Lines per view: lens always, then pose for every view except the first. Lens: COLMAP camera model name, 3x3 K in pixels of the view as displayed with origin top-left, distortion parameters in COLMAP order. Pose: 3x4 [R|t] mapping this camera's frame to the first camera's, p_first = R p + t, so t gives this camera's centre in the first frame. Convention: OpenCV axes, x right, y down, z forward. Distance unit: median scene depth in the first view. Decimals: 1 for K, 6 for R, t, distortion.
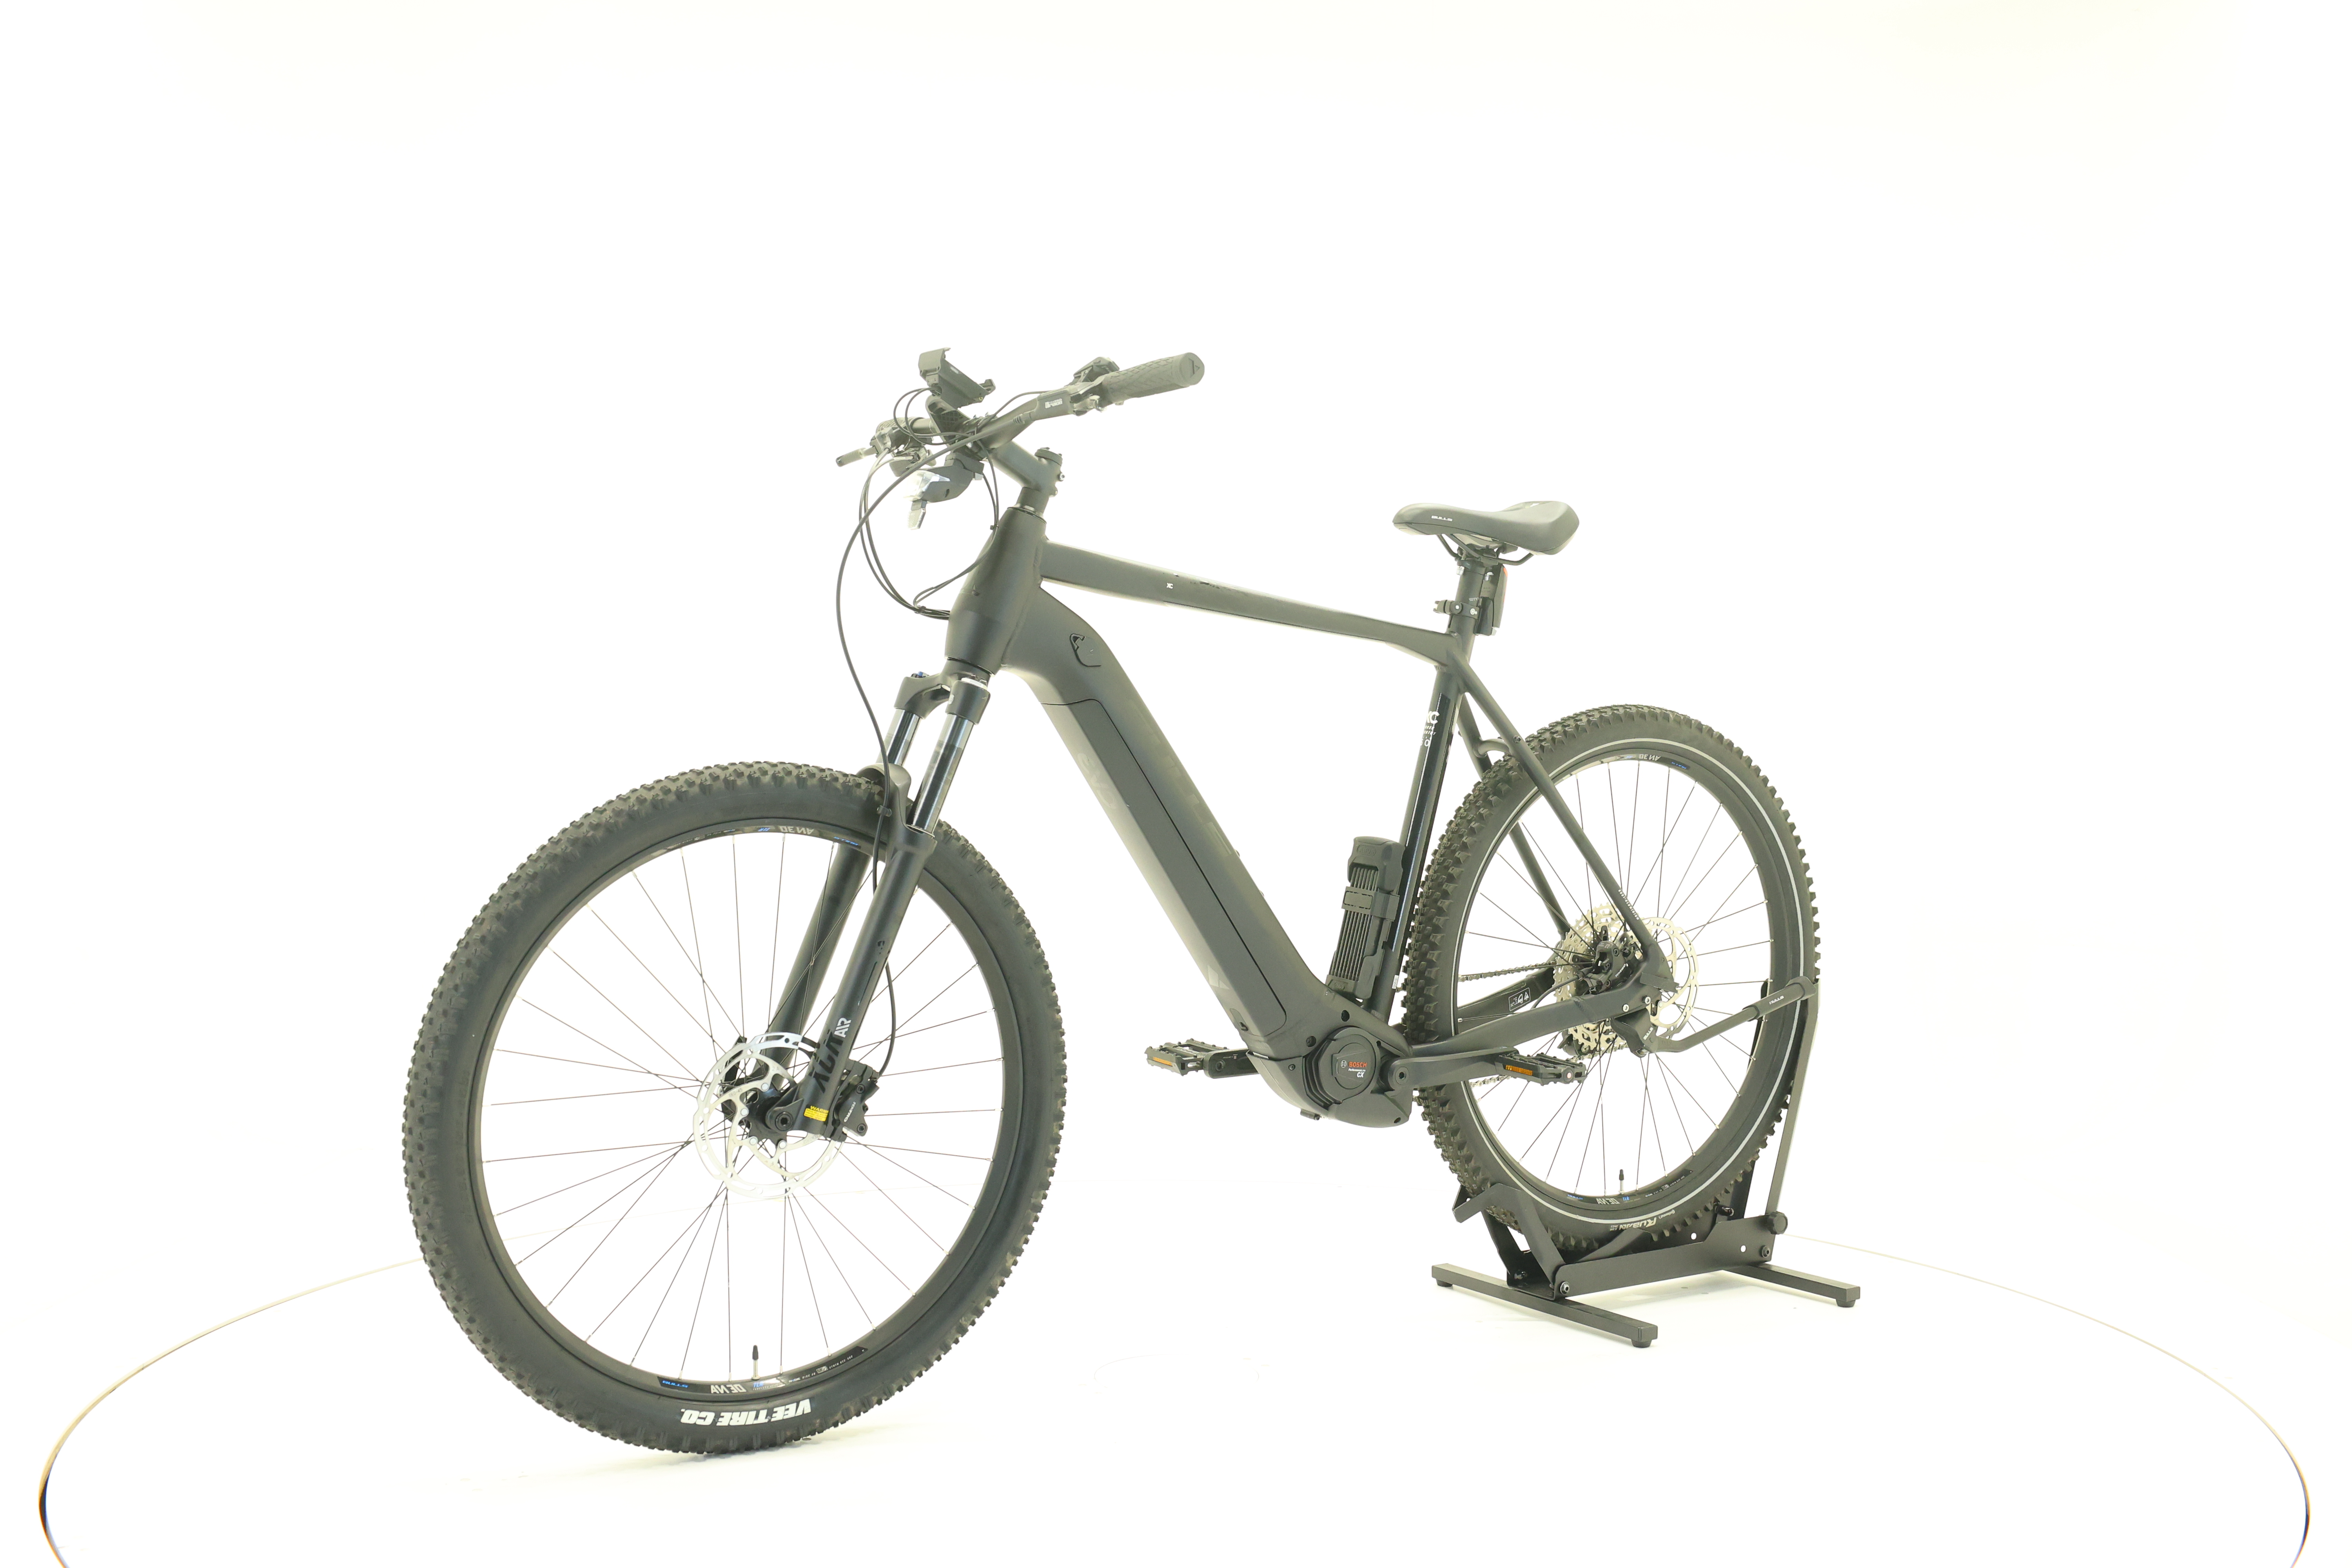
lens RADIAL K [[2461.9, 0, 1185.1], [0, 2461.9, 784.0], [0, 0, 1]] dist [0.006098, 0.000000]
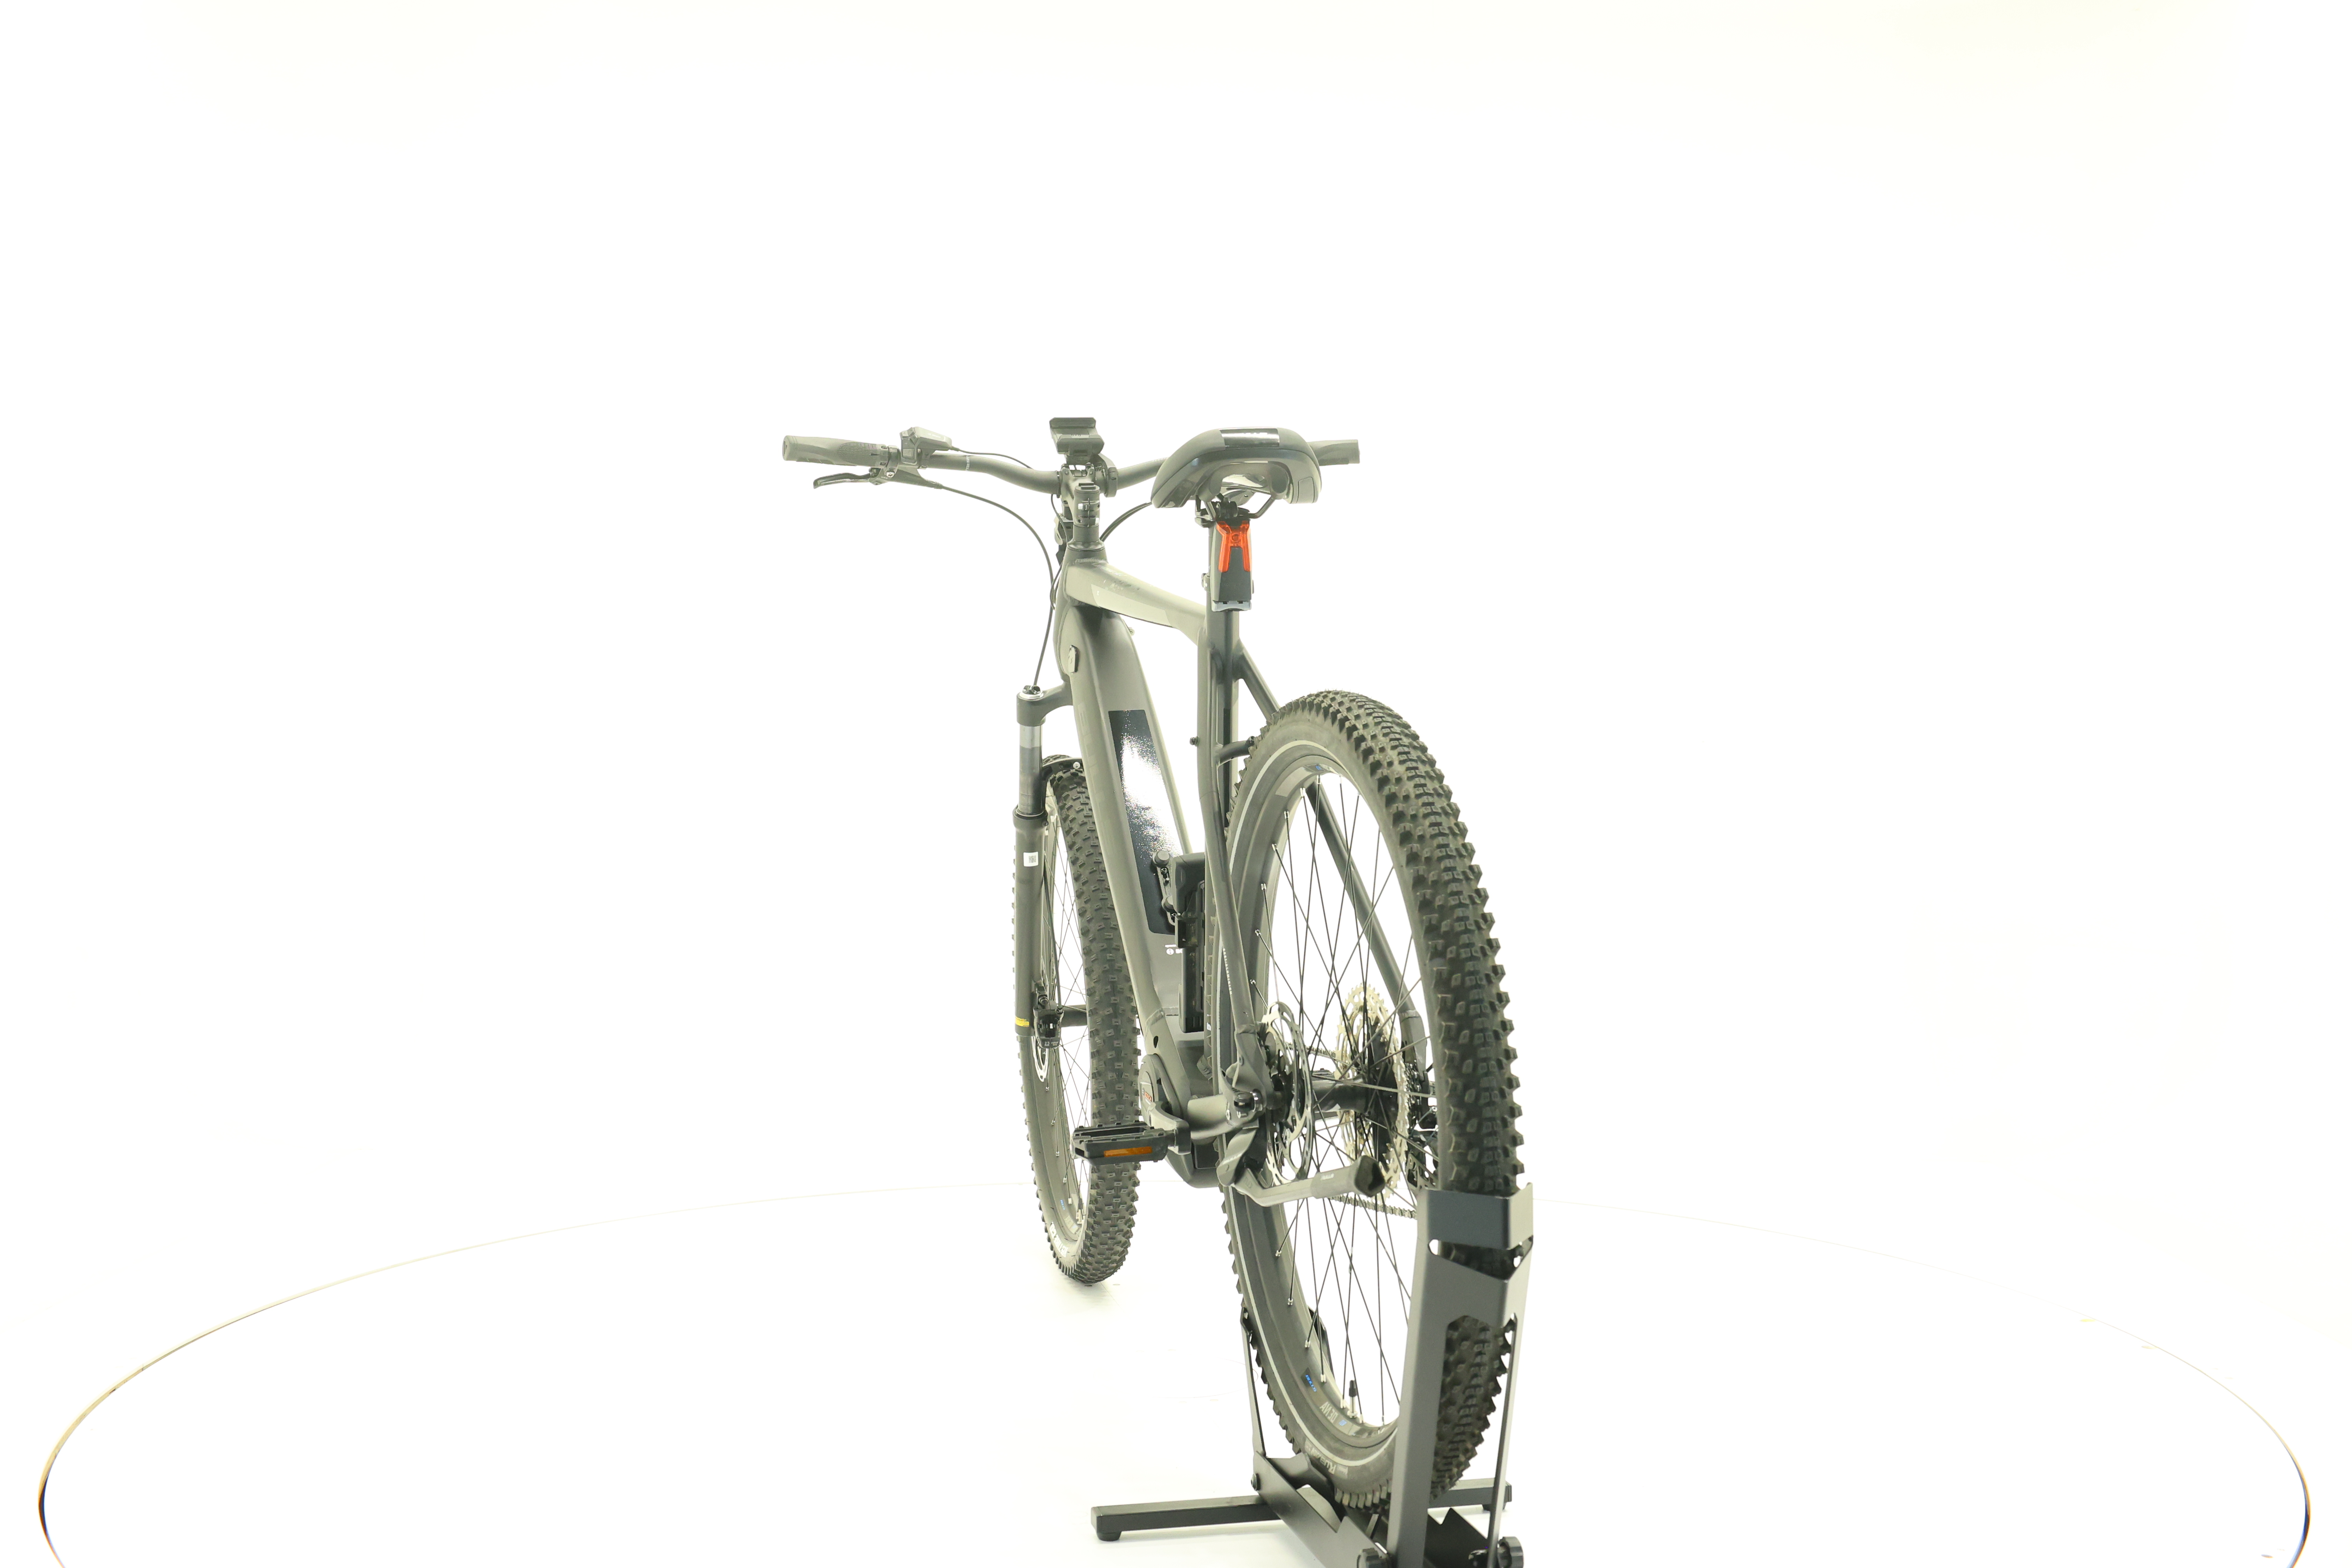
lens RADIAL K [[2461.9, 0, 1163.4], [0, 2461.9, 787.7], [0, 0, 1]] dist [0.006098, 0.000000]
pose [[-0.348724, 0.016382, -0.937082, 0.924979], [-0.025515, 0.999311, 0.026965, -0.025278], [0.936878, 0.033313, -0.348065, 1.325331]]
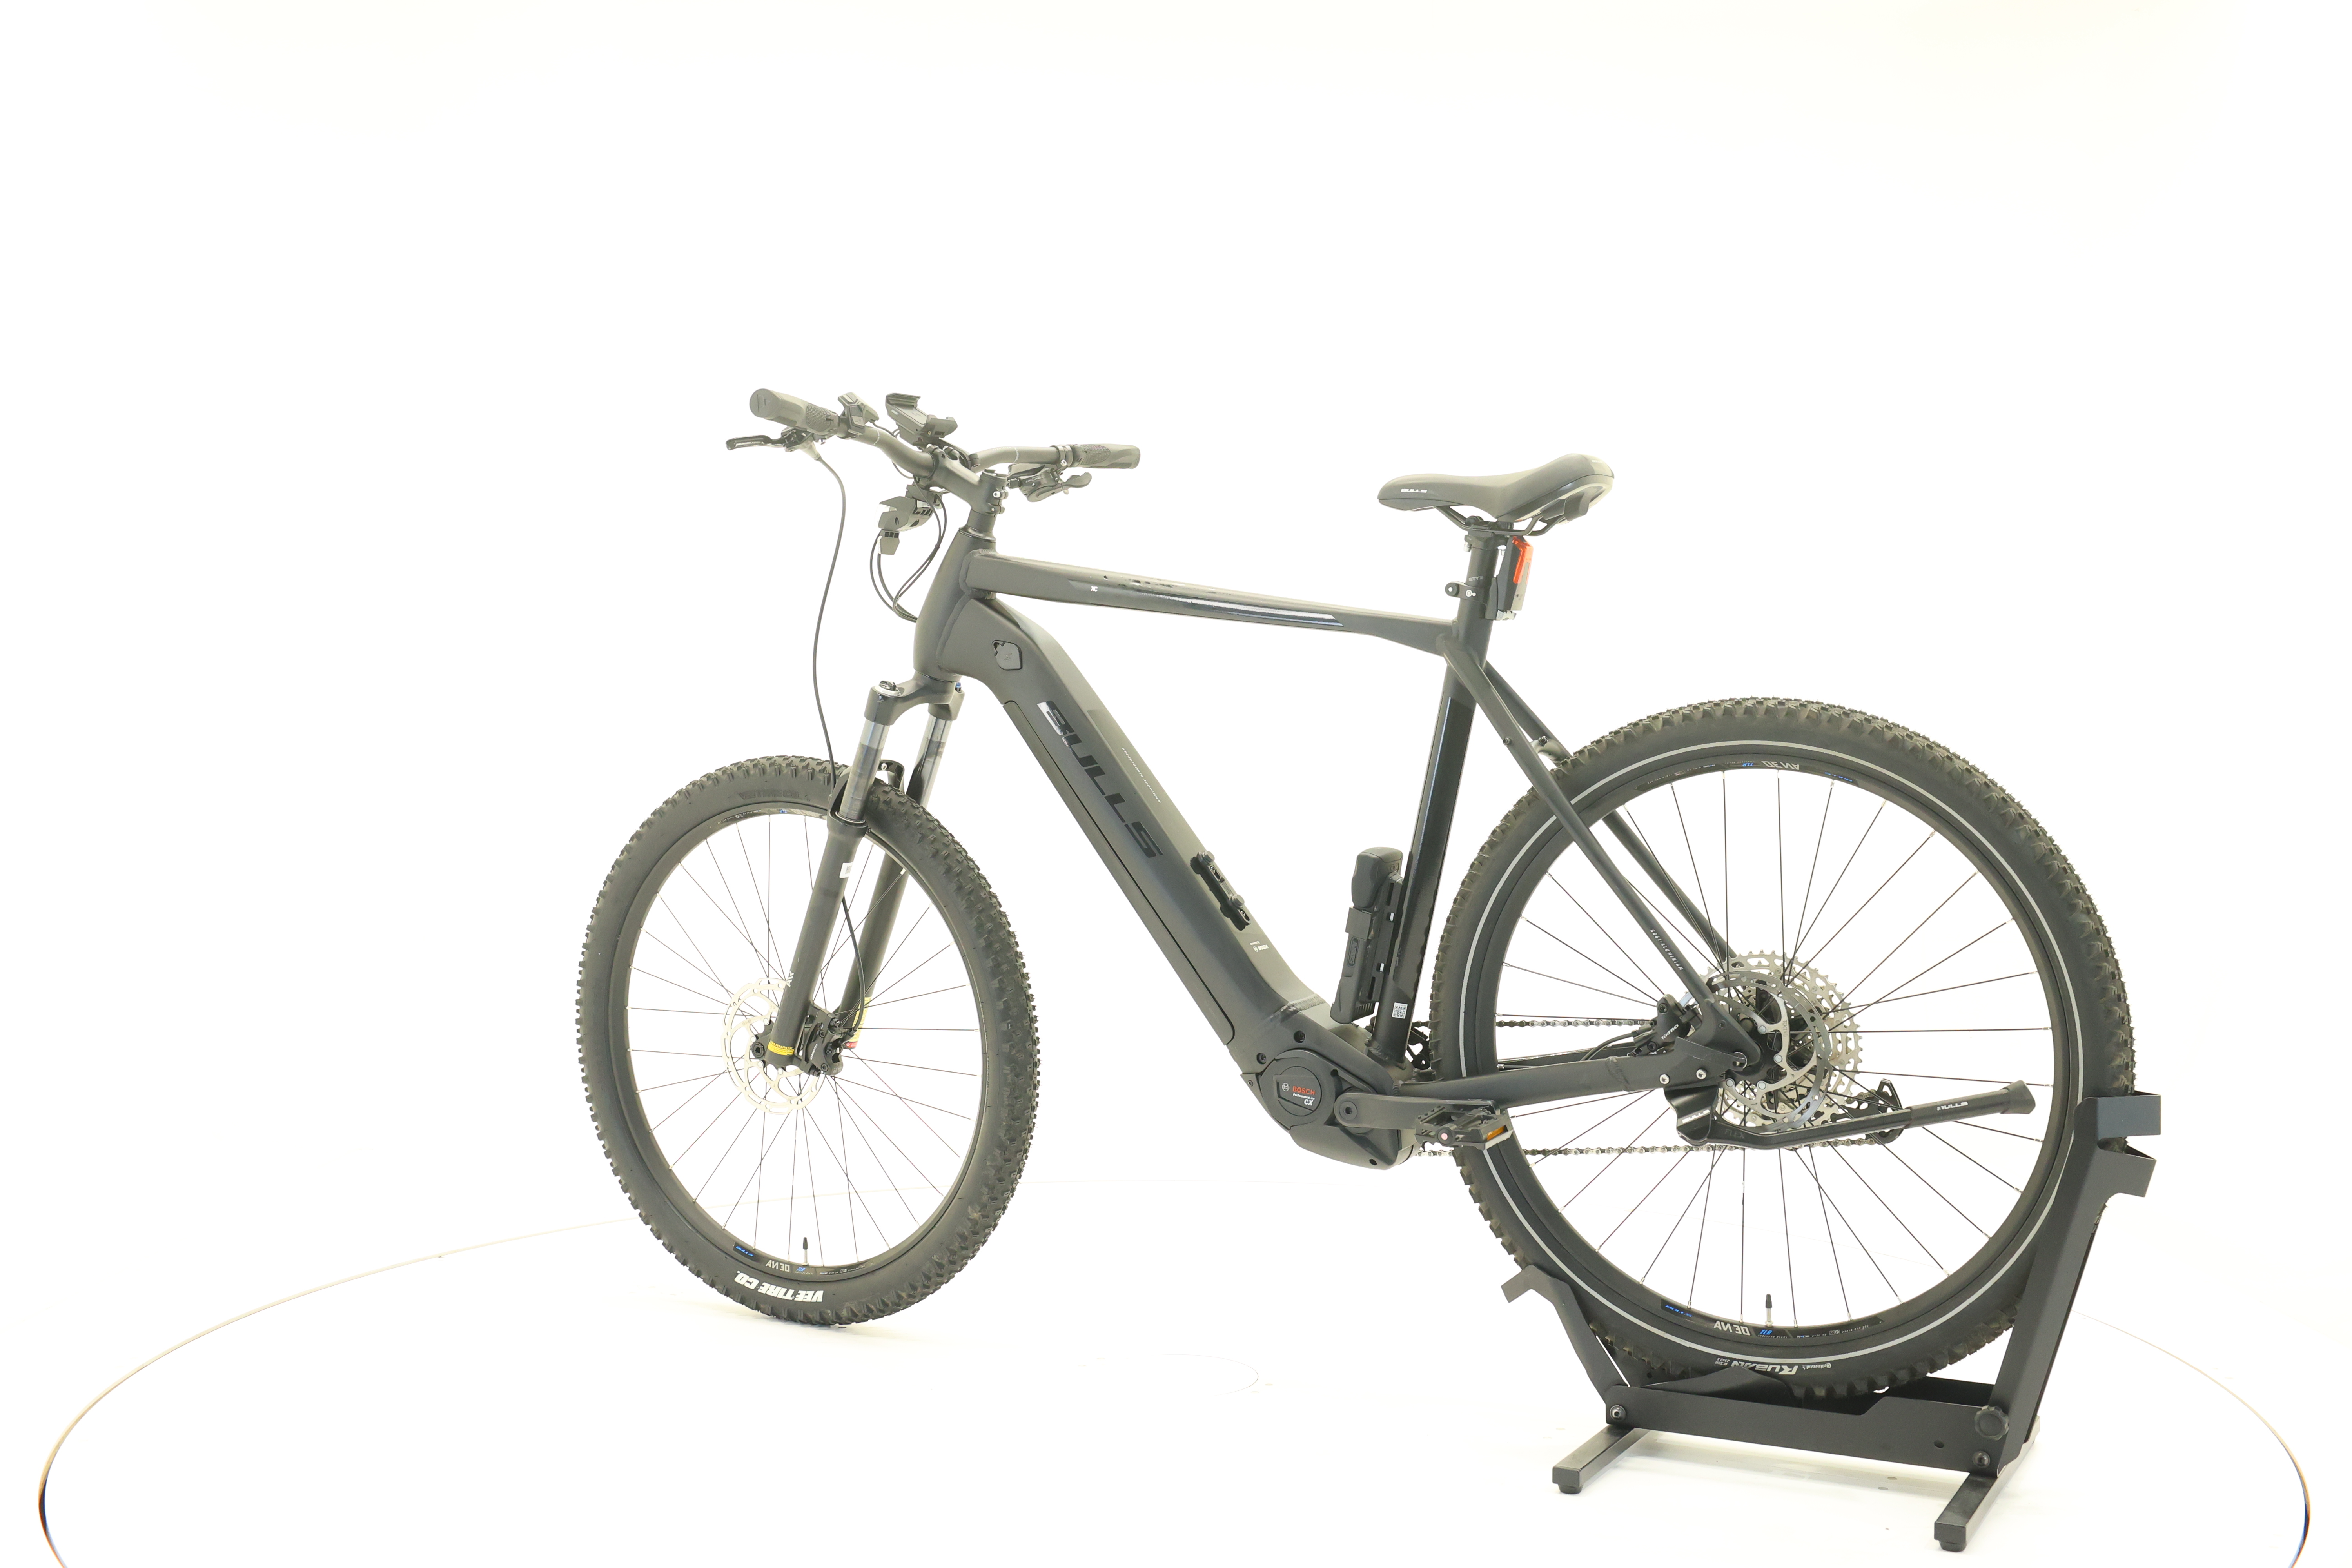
lens RADIAL K [[2461.9, 0, 1182.8], [0, 2461.9, 776.4], [0, 0, 1]] dist [0.006098, 0.000000]
pose [[0.470768, 0.014703, -0.882134, 0.869915], [-0.021746, 0.999751, 0.005058, -0.008204], [0.881989, 0.016801, 0.470971, 0.523182]]
